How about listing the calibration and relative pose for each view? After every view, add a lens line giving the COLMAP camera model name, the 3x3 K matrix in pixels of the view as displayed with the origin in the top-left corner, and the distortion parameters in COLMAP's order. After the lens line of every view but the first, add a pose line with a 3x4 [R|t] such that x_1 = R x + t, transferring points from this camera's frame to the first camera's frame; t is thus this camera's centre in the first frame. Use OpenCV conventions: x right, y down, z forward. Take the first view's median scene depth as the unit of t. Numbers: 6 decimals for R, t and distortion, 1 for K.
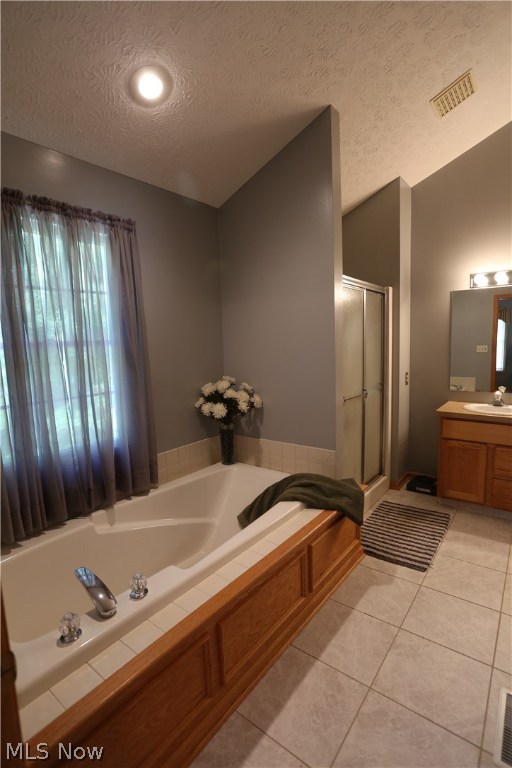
lens RADIAL K [[378.4, 0, 256.0], [0, 378.4, 384.0], [0, 0, 1]] dist [-0.083029, 0.036090]
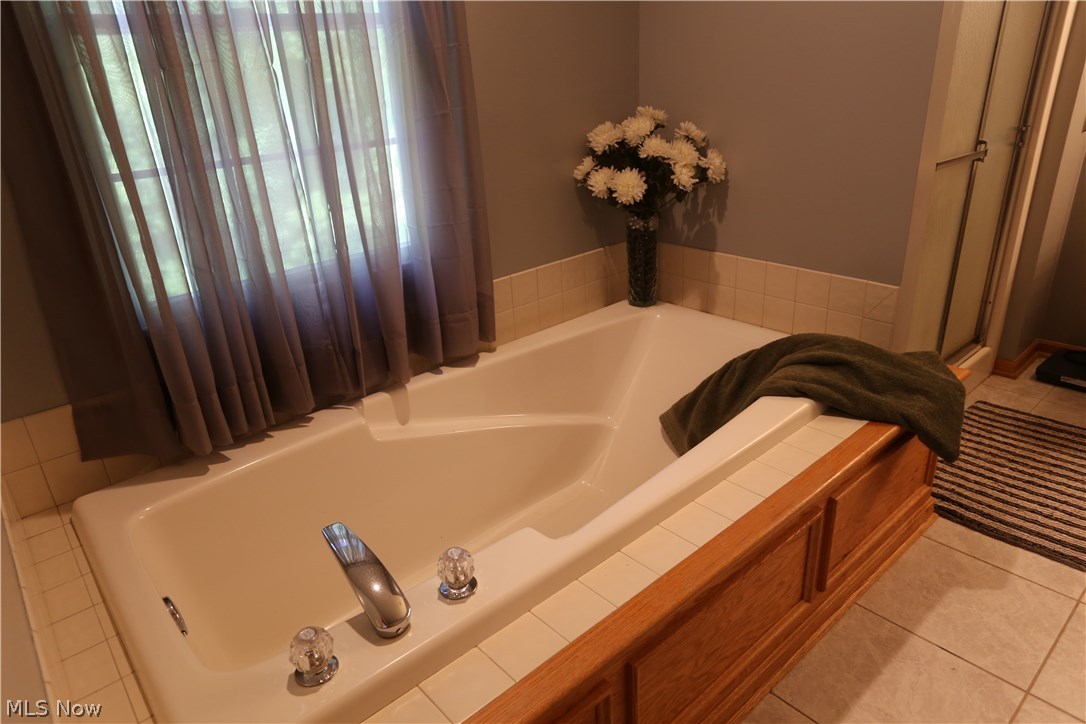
lens RADIAL K [[697.5, 0, 543.0], [0, 697.5, 362.0], [0, 0, 1]] dist [-0.038150, 0.002267]
pose [[0.983282, 0.053302, -0.174113, -0.051743], [0.000649, 0.955165, 0.296072, 0.031018], [0.182088, -0.291235, 0.939162, 0.189768]]
